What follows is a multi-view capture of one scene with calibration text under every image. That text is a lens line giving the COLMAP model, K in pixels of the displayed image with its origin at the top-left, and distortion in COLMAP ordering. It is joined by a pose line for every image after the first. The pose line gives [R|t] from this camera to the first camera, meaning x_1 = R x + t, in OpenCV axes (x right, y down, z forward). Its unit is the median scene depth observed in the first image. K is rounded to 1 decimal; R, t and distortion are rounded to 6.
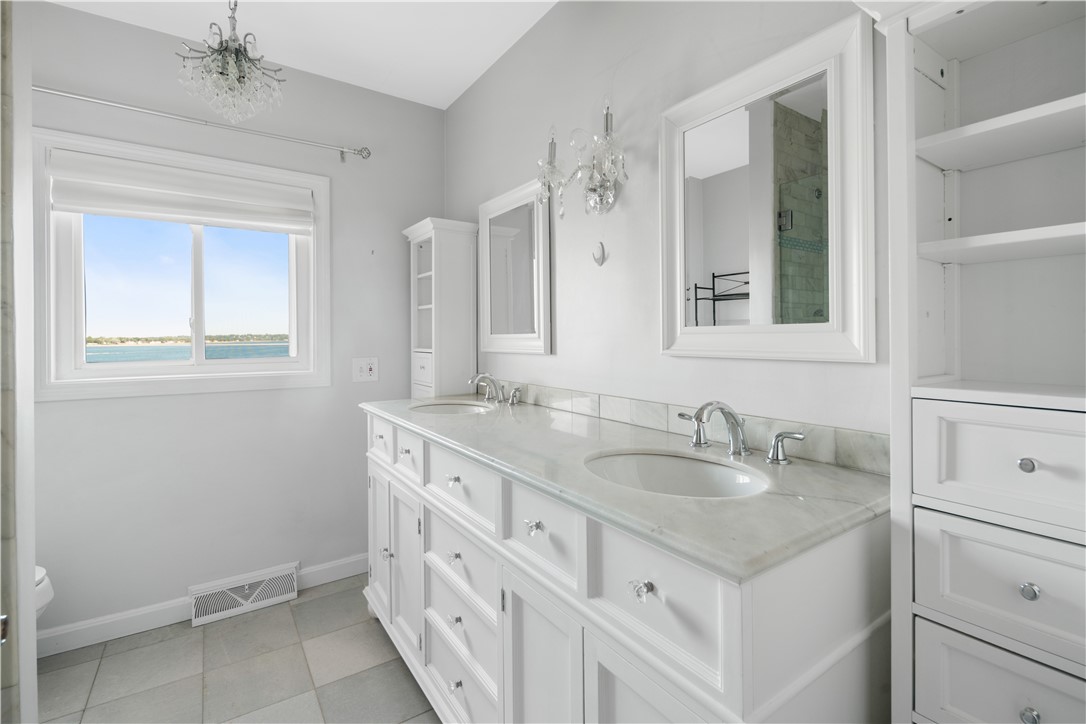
lens RADIAL K [[493.2, 0, 543.6], [0, 493.2, 341.8], [0, 0, 1]] dist [0.001909, -0.003345]
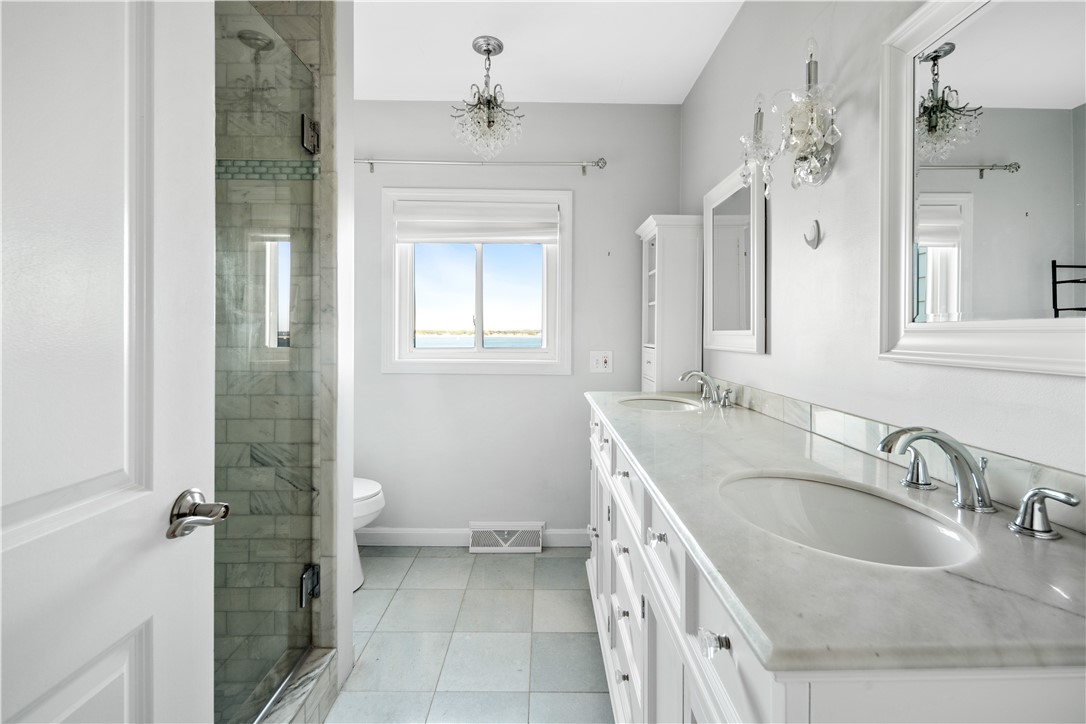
lens RADIAL K [[475.4, 0, 545.6], [0, 475.4, 339.1], [0, 0, 1]] dist [-0.001829, -0.000630]
pose [[0.829594, 0.018759, -0.558051, 0.154219], [-0.016189, 0.999823, 0.009543, -0.002287], [0.558132, 0.001117, 0.829752, 0.071851]]
